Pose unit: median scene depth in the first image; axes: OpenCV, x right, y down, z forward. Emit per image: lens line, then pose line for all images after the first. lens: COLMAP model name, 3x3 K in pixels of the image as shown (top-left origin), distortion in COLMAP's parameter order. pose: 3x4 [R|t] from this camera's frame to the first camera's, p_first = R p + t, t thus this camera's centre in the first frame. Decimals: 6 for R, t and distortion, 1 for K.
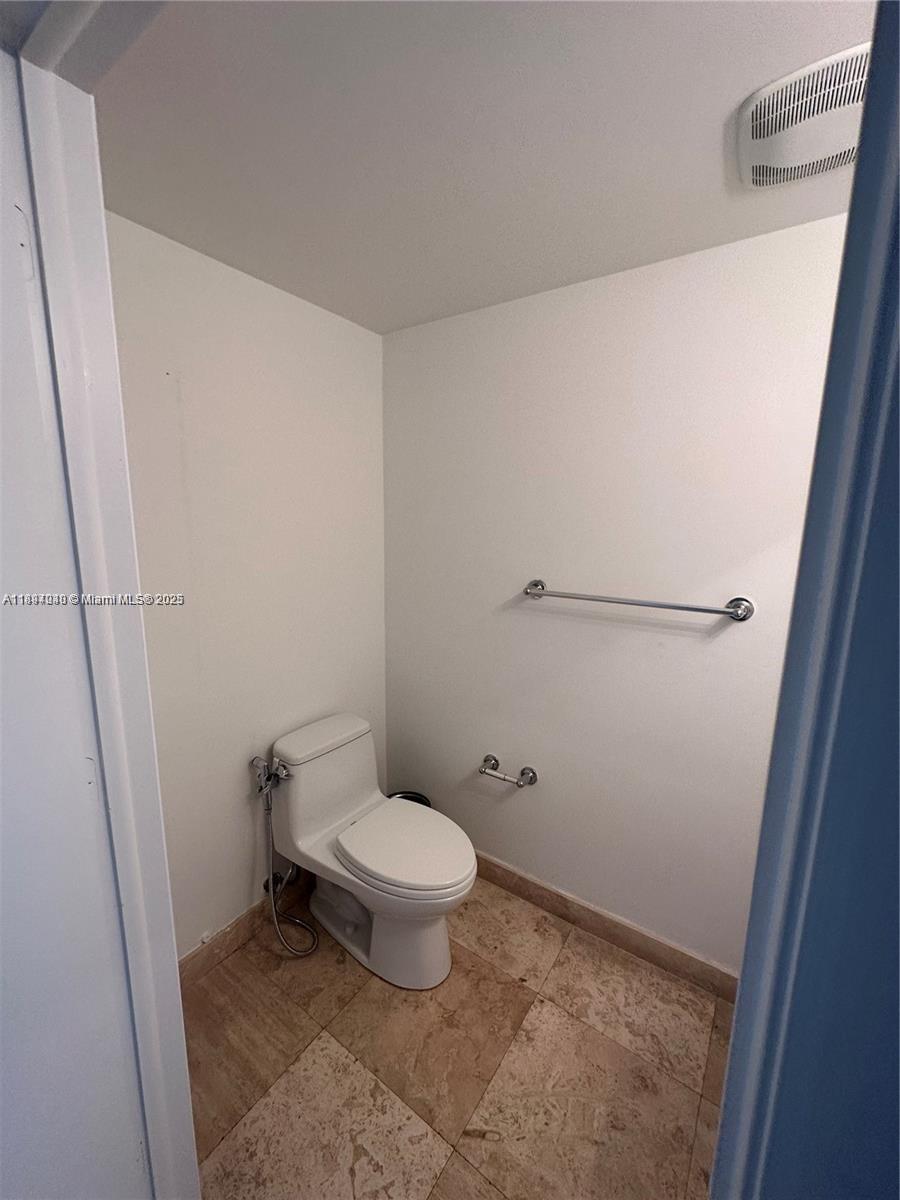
lens RADIAL K [[481.4, 0, 455.1], [0, 481.4, 598.6], [0, 0, 1]] dist [0.001660, 0.000359]
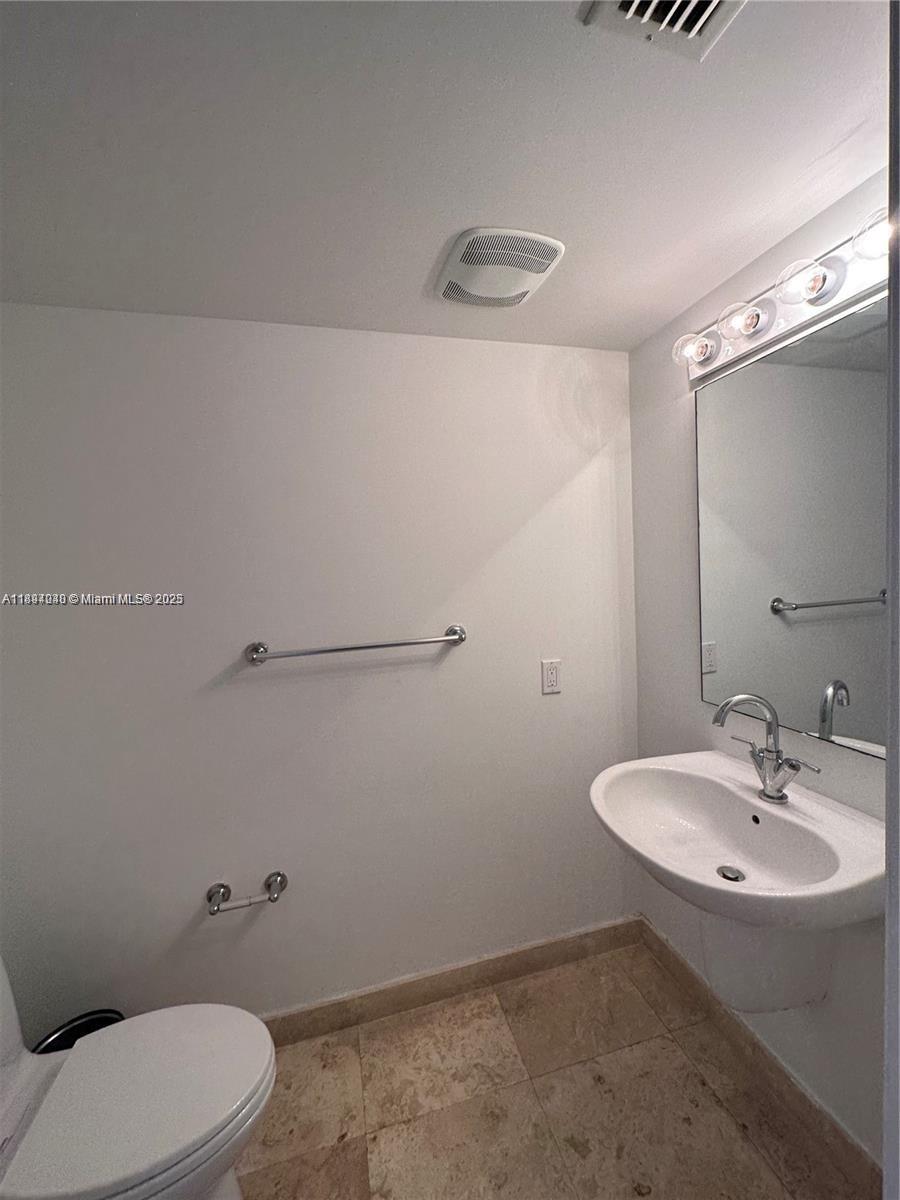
lens RADIAL K [[481.4, 0, 451.6], [0, 481.4, 600.5], [0, 0, 1]] dist [0.001660, 0.000359]
pose [[0.645681, -0.093376, 0.757876, -0.265994], [0.185237, 0.982004, -0.036824, -0.017783], [-0.740799, 0.164163, 0.651358, 0.200065]]
